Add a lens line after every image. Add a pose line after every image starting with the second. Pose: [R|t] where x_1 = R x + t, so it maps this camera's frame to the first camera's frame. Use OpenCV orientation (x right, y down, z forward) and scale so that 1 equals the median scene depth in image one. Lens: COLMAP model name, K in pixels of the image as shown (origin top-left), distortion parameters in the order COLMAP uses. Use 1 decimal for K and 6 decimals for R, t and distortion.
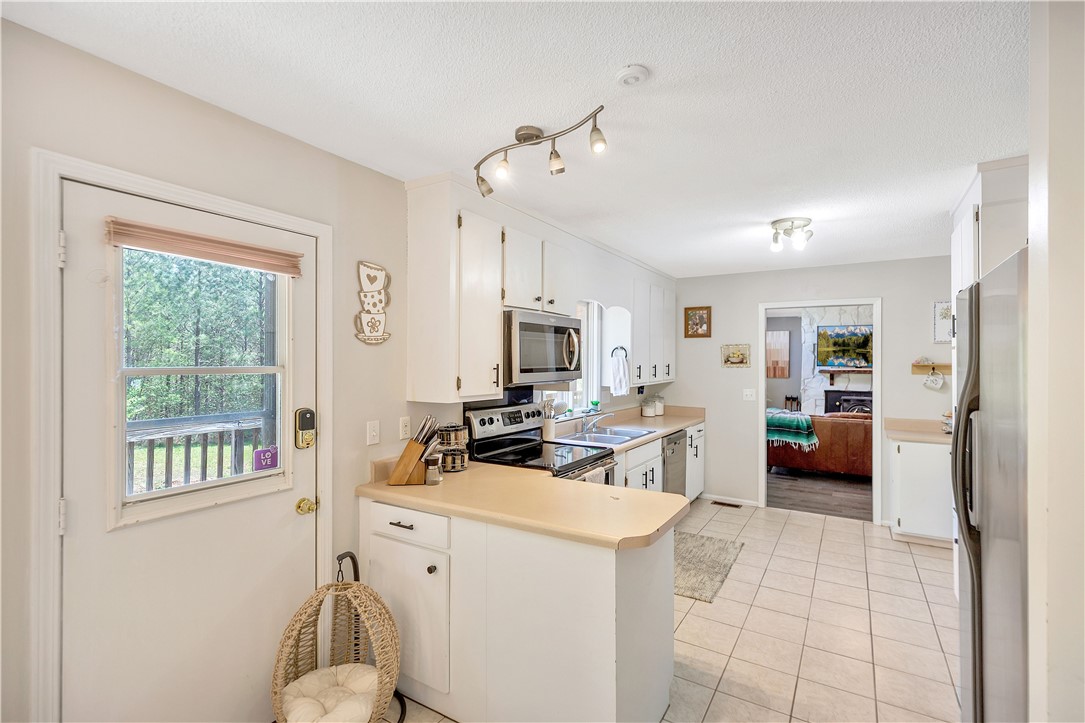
lens RADIAL K [[502.0, 0, 549.6], [0, 502.0, 360.5], [0, 0, 1]] dist [0.009822, -0.001961]
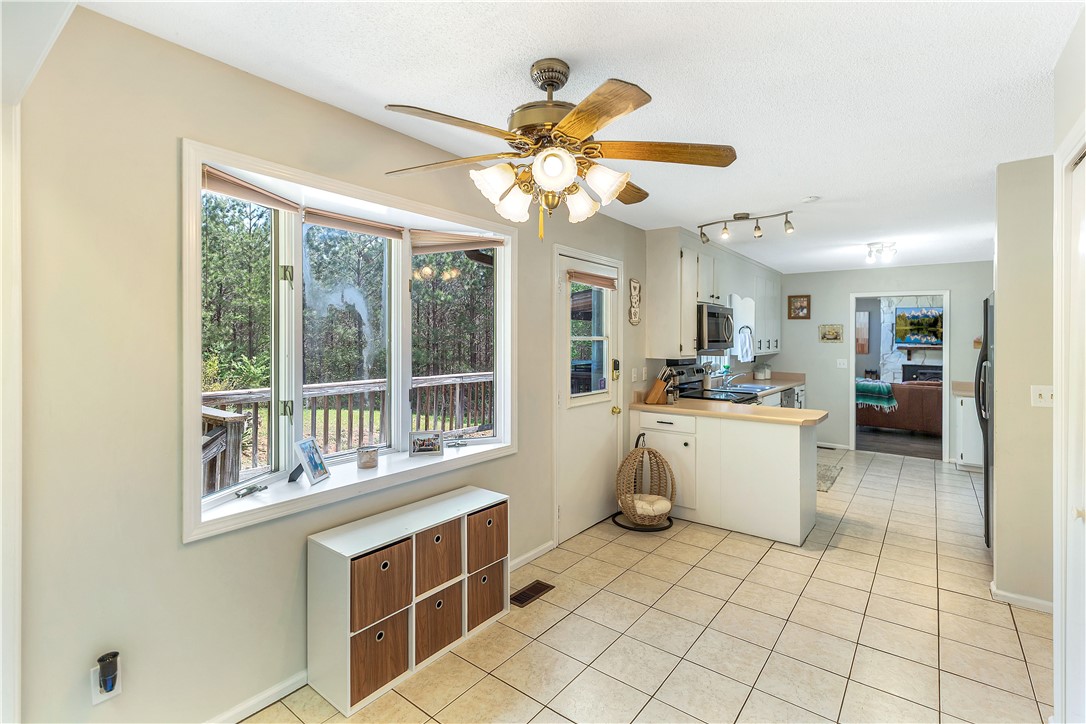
lens RADIAL K [[502.5, 0, 562.2], [0, 502.5, 332.1], [0, 0, 1]] dist [0.009822, -0.001961]
pose [[0.995892, 0.006329, -0.090328, -0.223639], [-0.007297, 0.999919, -0.010386, 0.006283], [0.090255, 0.011003, 0.995858, -0.394871]]
